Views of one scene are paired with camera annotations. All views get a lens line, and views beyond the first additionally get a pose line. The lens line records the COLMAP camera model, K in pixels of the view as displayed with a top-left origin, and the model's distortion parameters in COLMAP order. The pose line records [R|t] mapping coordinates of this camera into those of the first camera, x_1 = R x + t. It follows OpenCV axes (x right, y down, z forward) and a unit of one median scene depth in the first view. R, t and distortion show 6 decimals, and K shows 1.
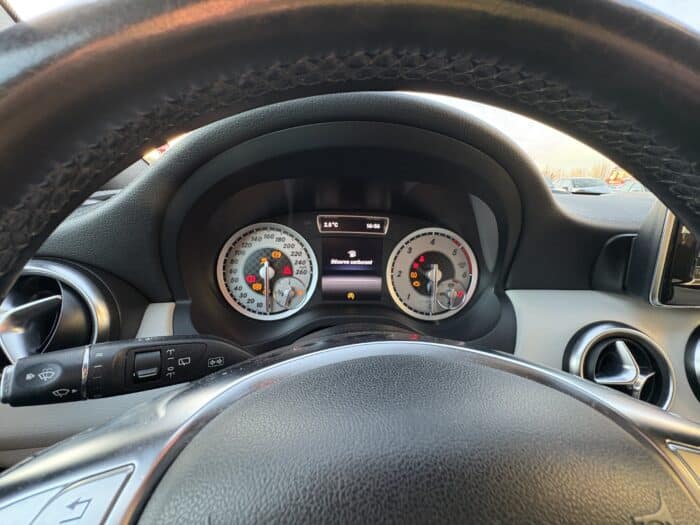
lens RADIAL K [[278.3, 0, 350.0], [0, 278.3, 262.5], [0, 0, 1]] dist [0.003081, 0.000258]
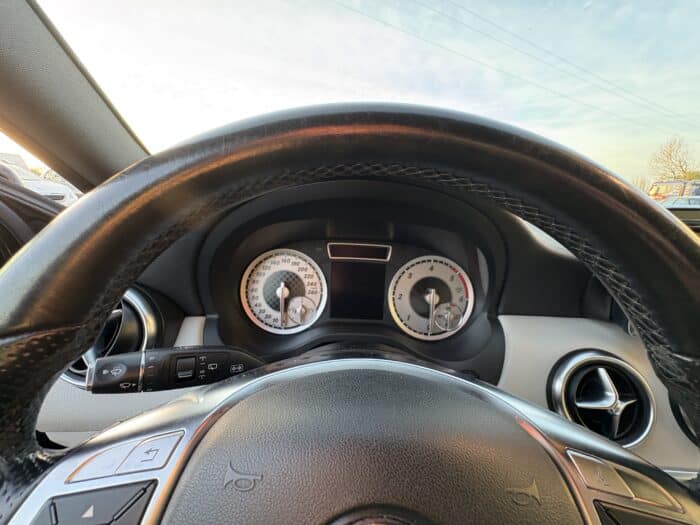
lens RADIAL K [[278.3, 0, 350.0], [0, 278.3, 262.5], [0, 0, 1]] dist [0.003081, 0.000258]
pose [[0.997077, 0.022195, -0.073108, 0.058105], [-0.025605, 0.998611, -0.046047, -0.039868], [0.071984, 0.047785, 0.996260, -0.126427]]
